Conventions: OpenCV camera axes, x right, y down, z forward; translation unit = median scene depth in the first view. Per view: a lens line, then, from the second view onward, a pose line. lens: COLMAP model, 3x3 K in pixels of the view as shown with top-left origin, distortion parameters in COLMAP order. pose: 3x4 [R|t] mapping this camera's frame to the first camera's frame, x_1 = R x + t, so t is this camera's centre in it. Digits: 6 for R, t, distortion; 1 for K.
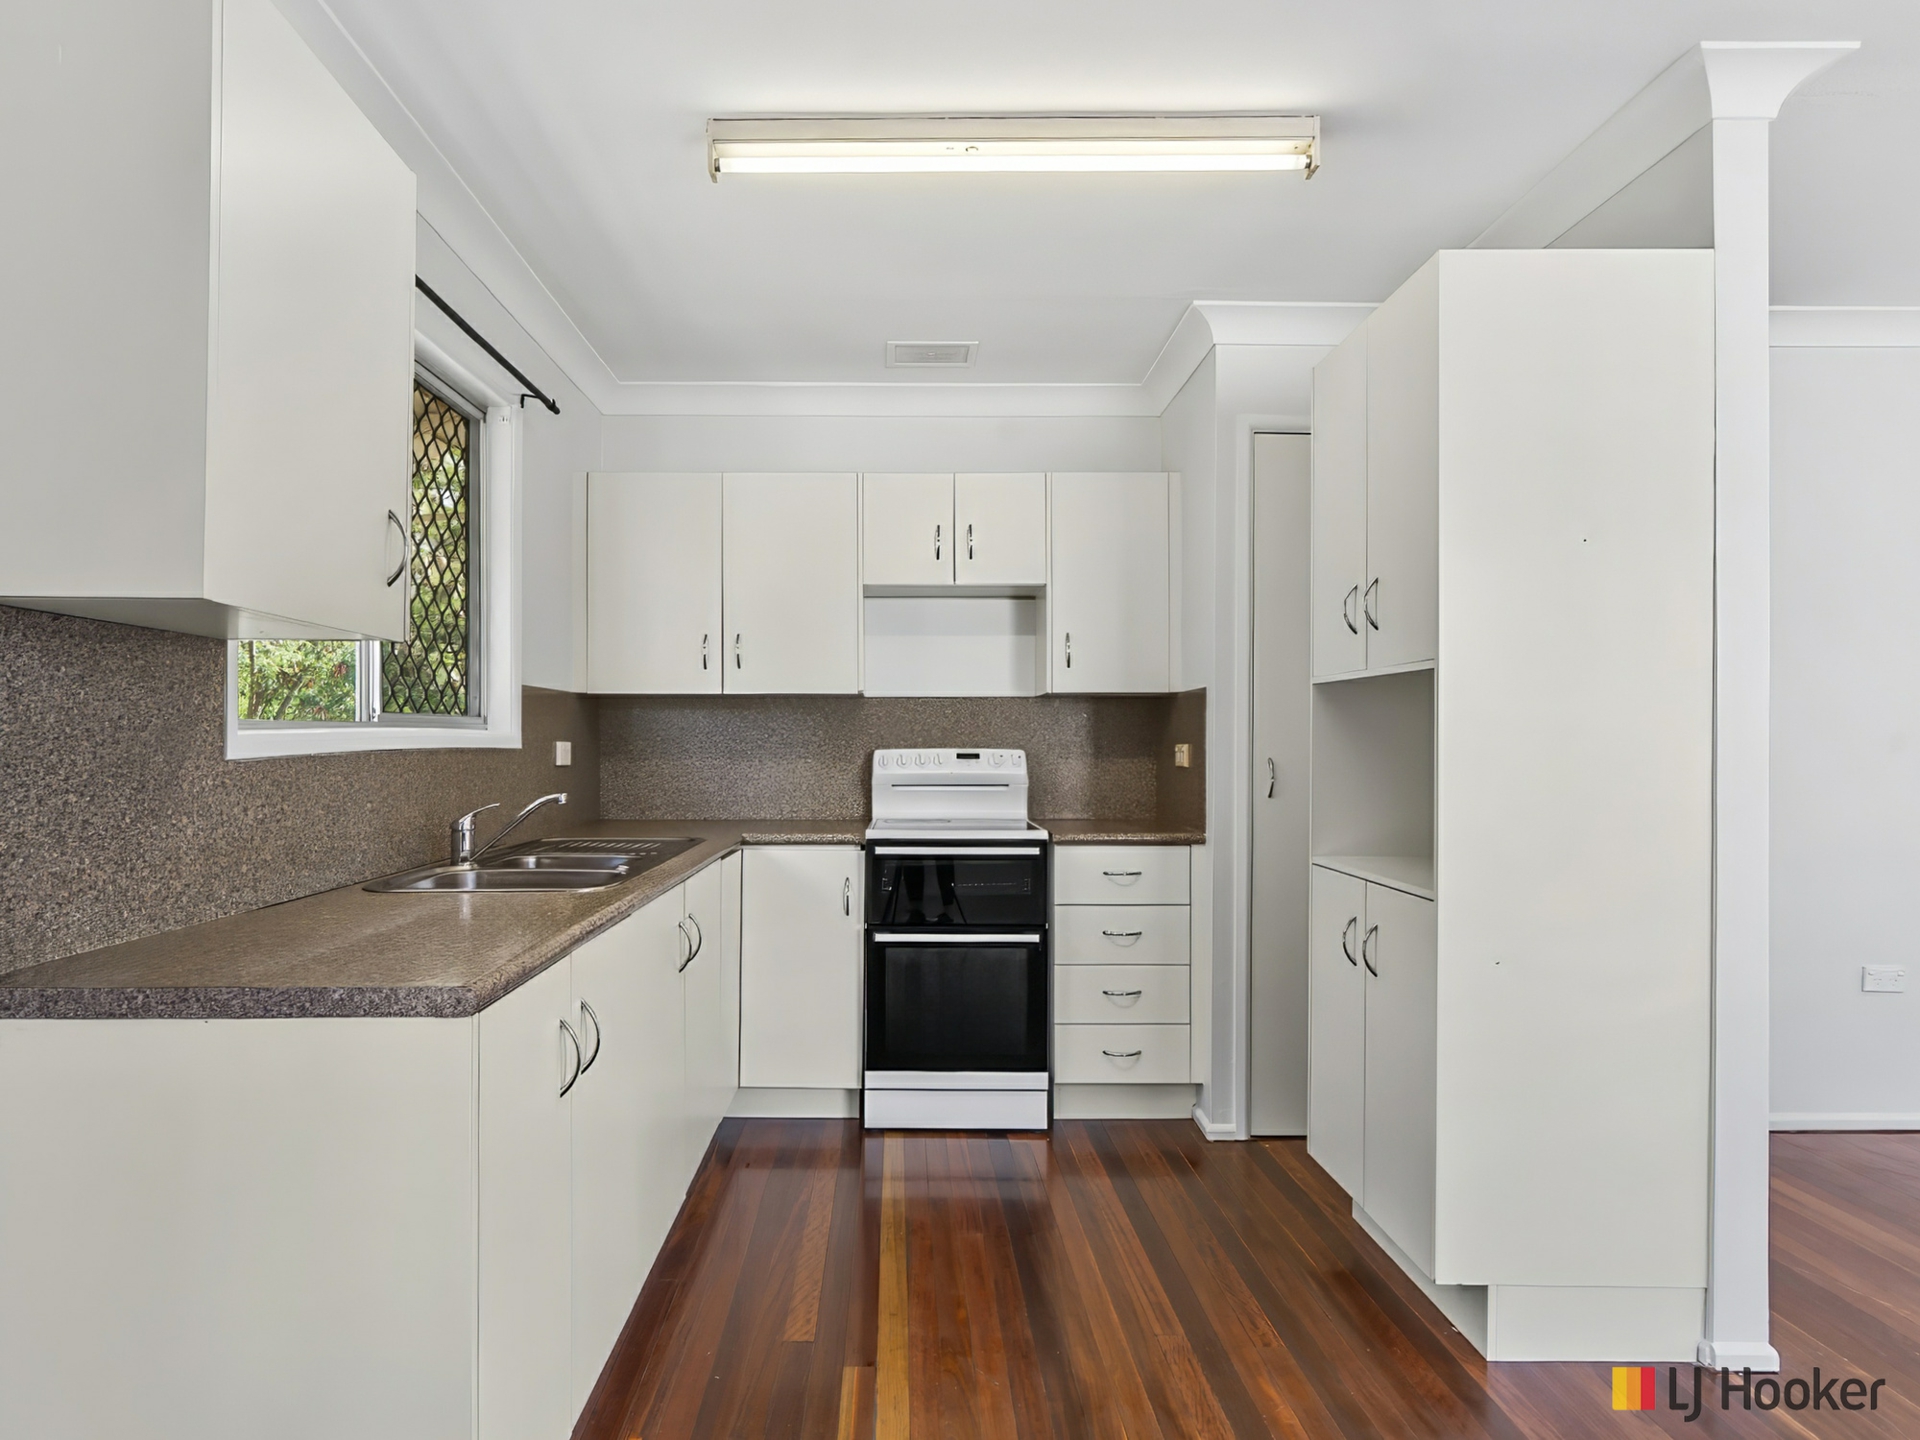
lens RADIAL K [[1045.4, 0, 957.4], [0, 1045.4, 748.4], [0, 0, 1]] dist [-0.001671, 0.001059]
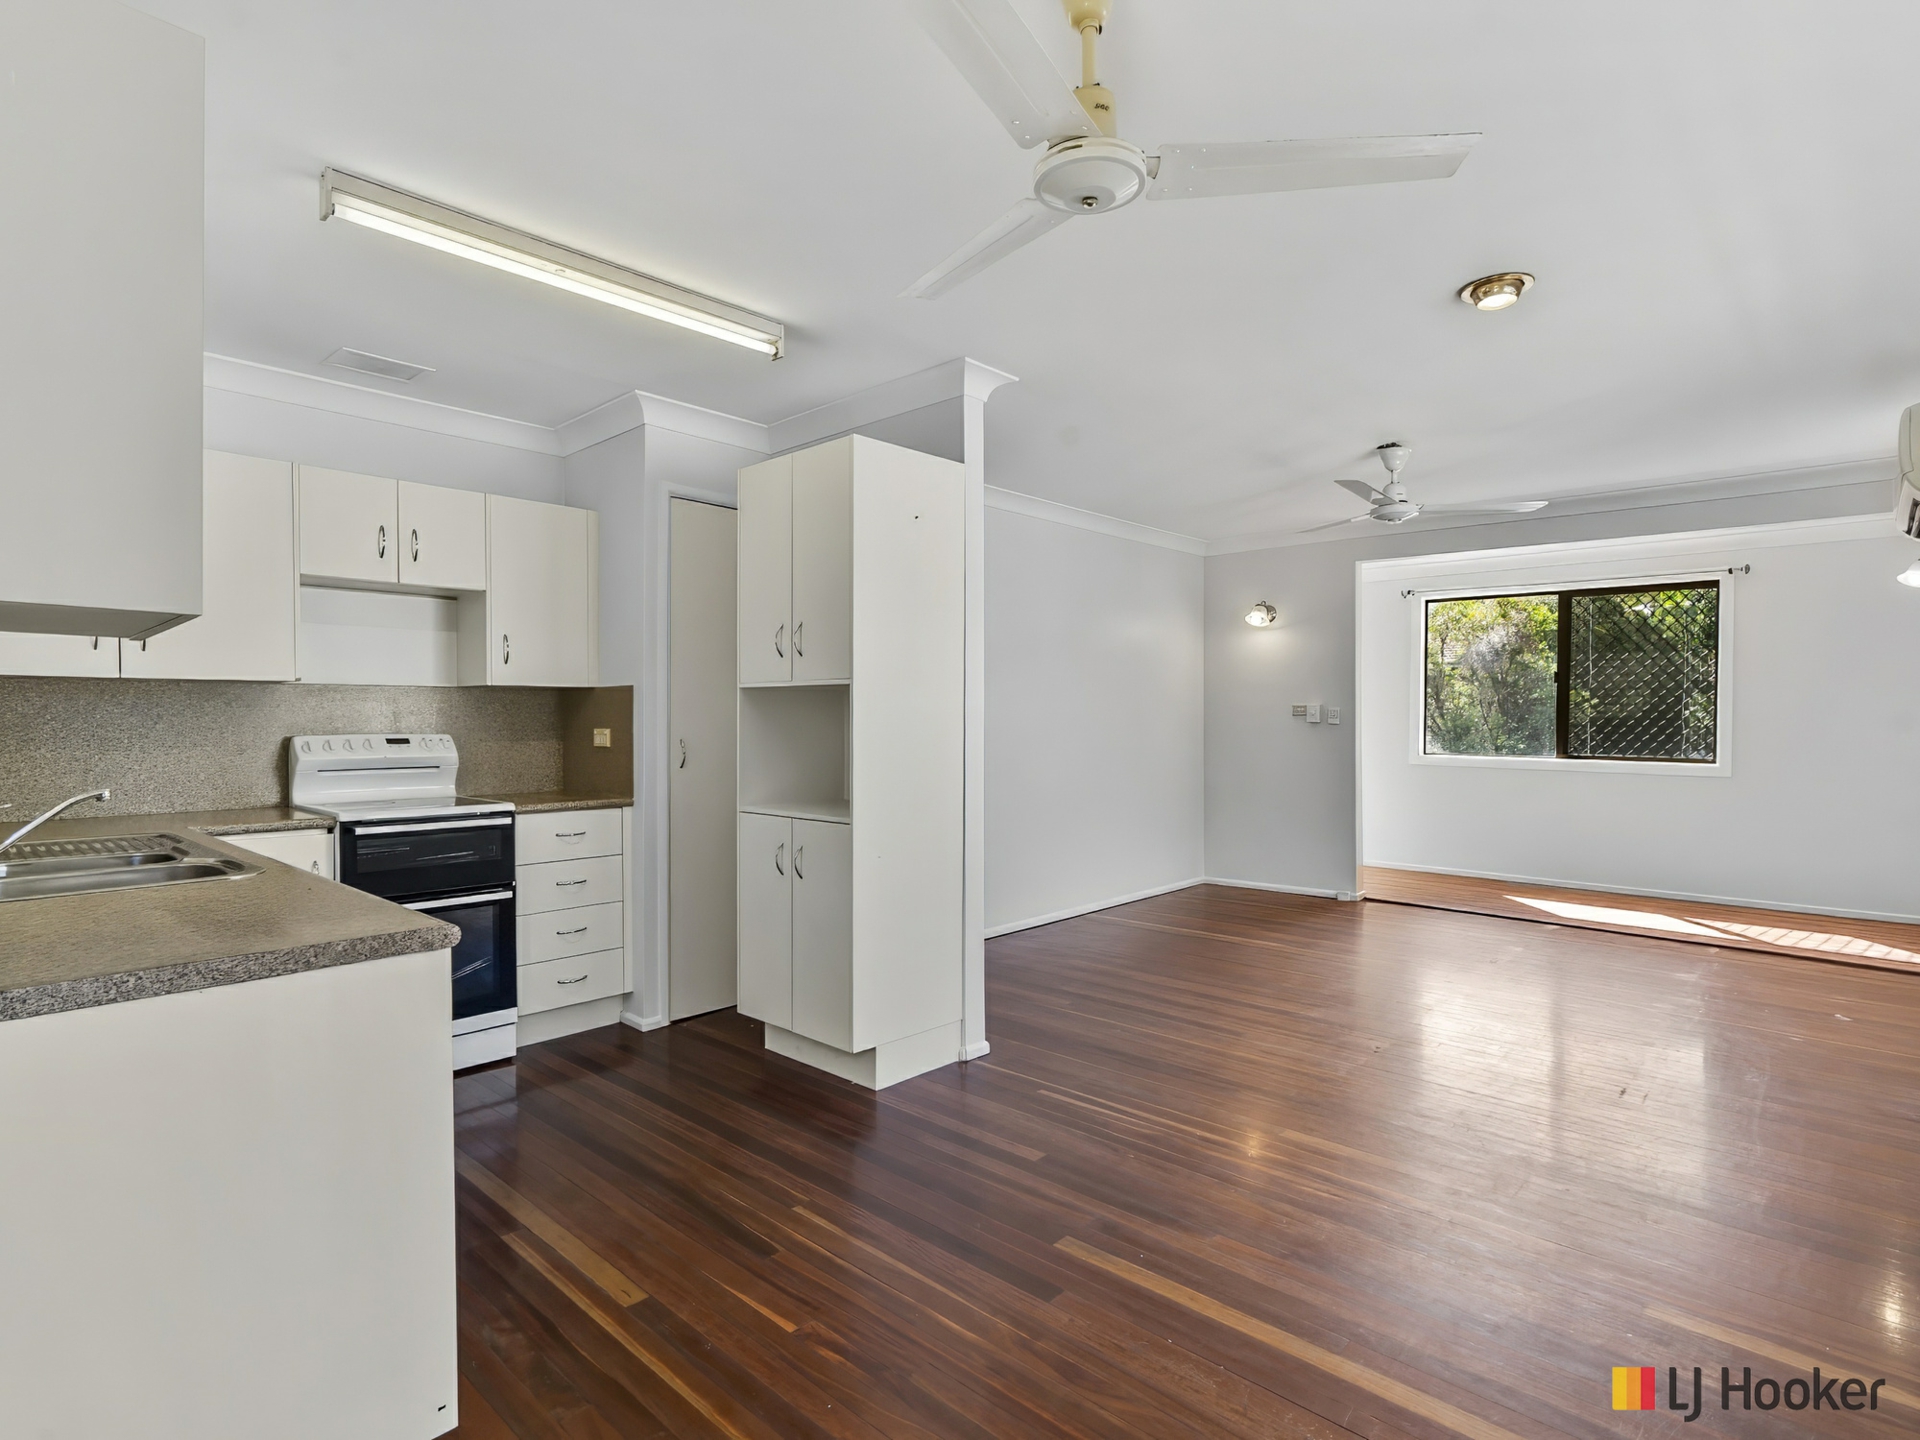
lens RADIAL K [[986.3, 0, 960.0], [0, 986.3, 720.0], [0, 0, 1]] dist [-0.001435, 0.000624]
pose [[0.682734, -0.001964, 0.730665, -0.390545], [0.005598, 0.999981, -0.002544, -0.009925], [-0.730646, 0.005827, 0.682732, -0.134779]]
